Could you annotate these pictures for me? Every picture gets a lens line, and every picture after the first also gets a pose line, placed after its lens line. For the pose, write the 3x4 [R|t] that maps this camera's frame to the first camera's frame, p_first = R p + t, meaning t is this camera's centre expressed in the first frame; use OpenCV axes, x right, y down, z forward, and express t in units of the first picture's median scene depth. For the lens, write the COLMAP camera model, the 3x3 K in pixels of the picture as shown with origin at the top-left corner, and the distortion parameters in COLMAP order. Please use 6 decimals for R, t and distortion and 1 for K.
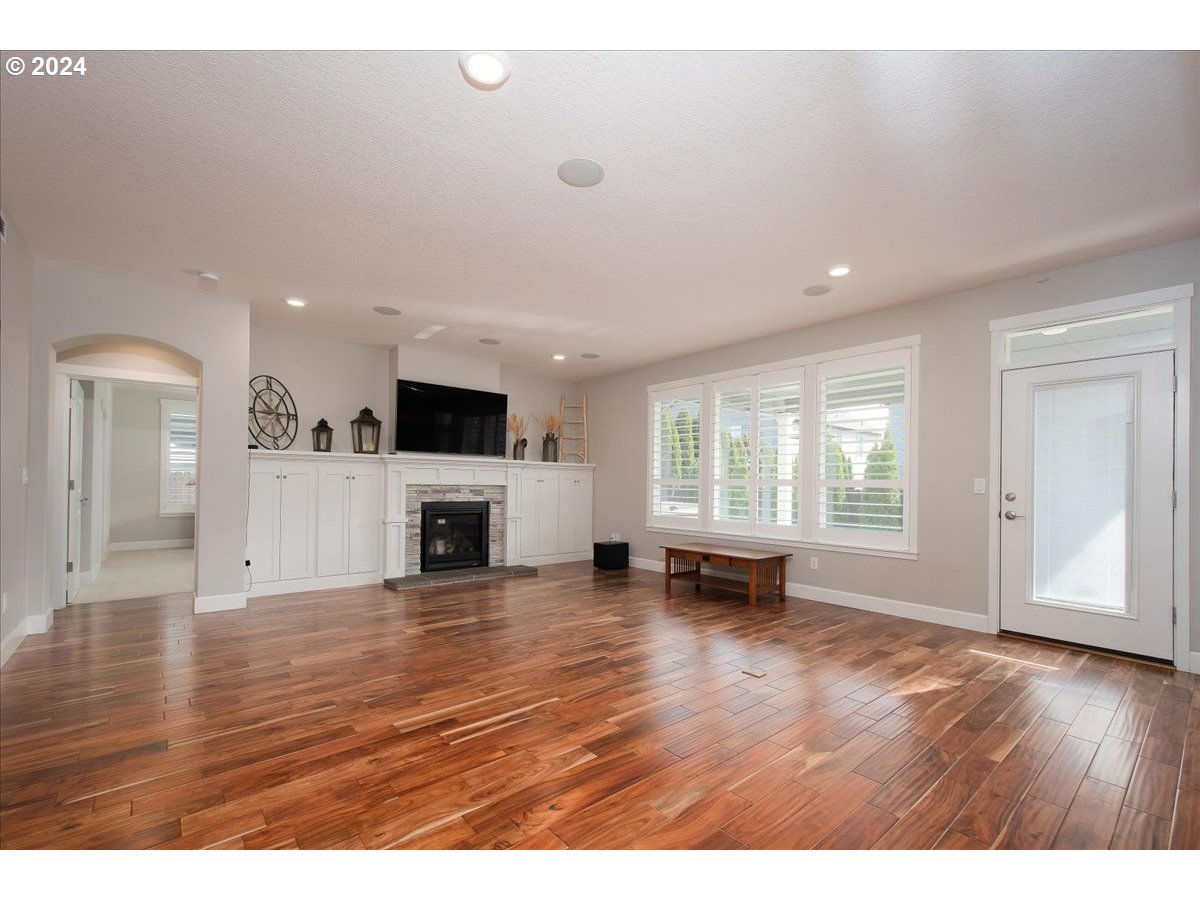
lens RADIAL K [[524.6, 0, 597.1], [0, 524.6, 482.8], [0, 0, 1]] dist [0.006080, -0.002263]
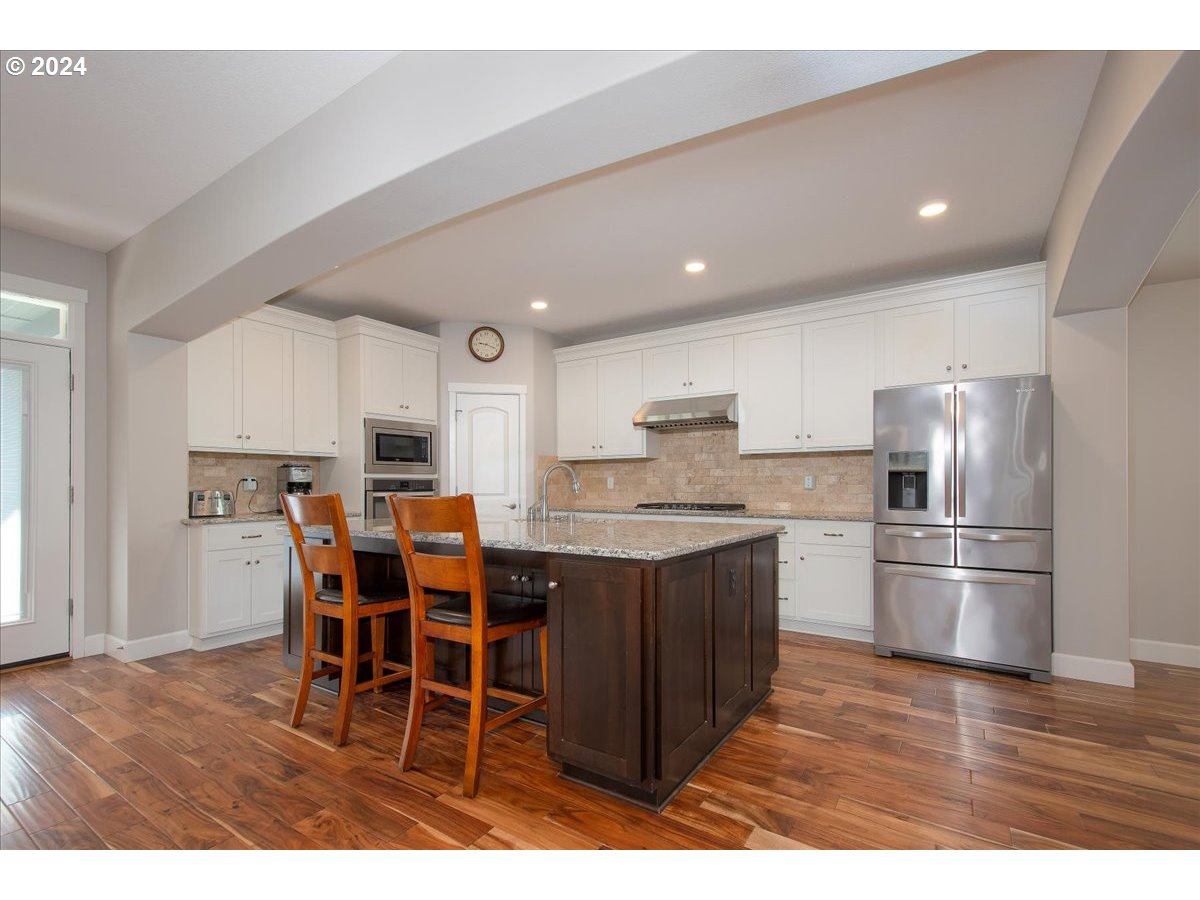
lens RADIAL K [[544.1, 0, 605.7], [0, 544.1, 483.7], [0, 0, 1]] dist [0.014956, -0.004859]
pose [[-0.289201, -0.007159, 0.957242, -0.128411], [-0.001425, 0.999974, 0.007048, 0.000683], [-0.957267, 0.000675, -0.289204, 0.169202]]
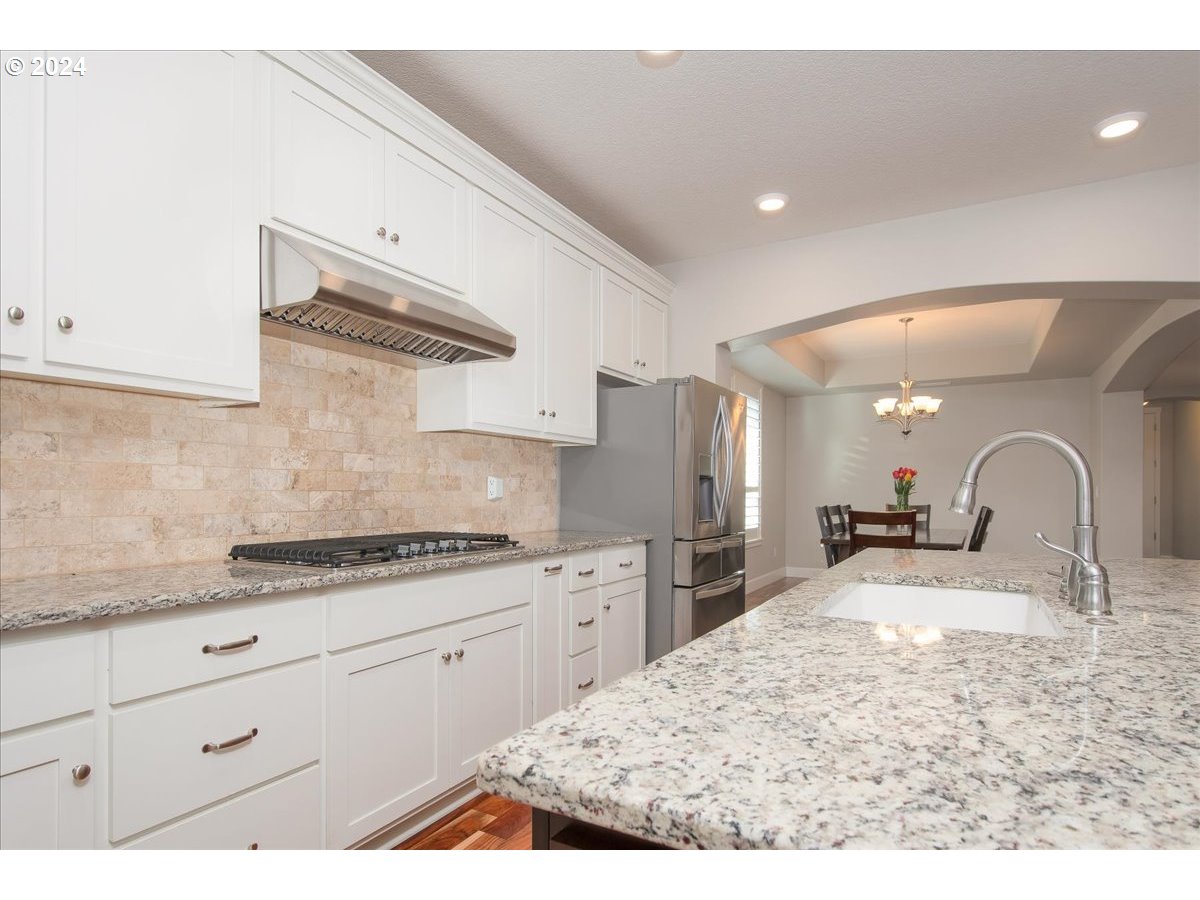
lens RADIAL K [[625.3, 0, 609.2], [0, 625.3, 483.4], [0, 0, 1]] dist [-0.022855, -0.000520]
pose [[-0.938527, -0.014789, -0.344890, 0.611105], [-0.008082, 0.999749, -0.020878, 0.010109], [0.345112, -0.016807, -0.938411, 0.202744]]
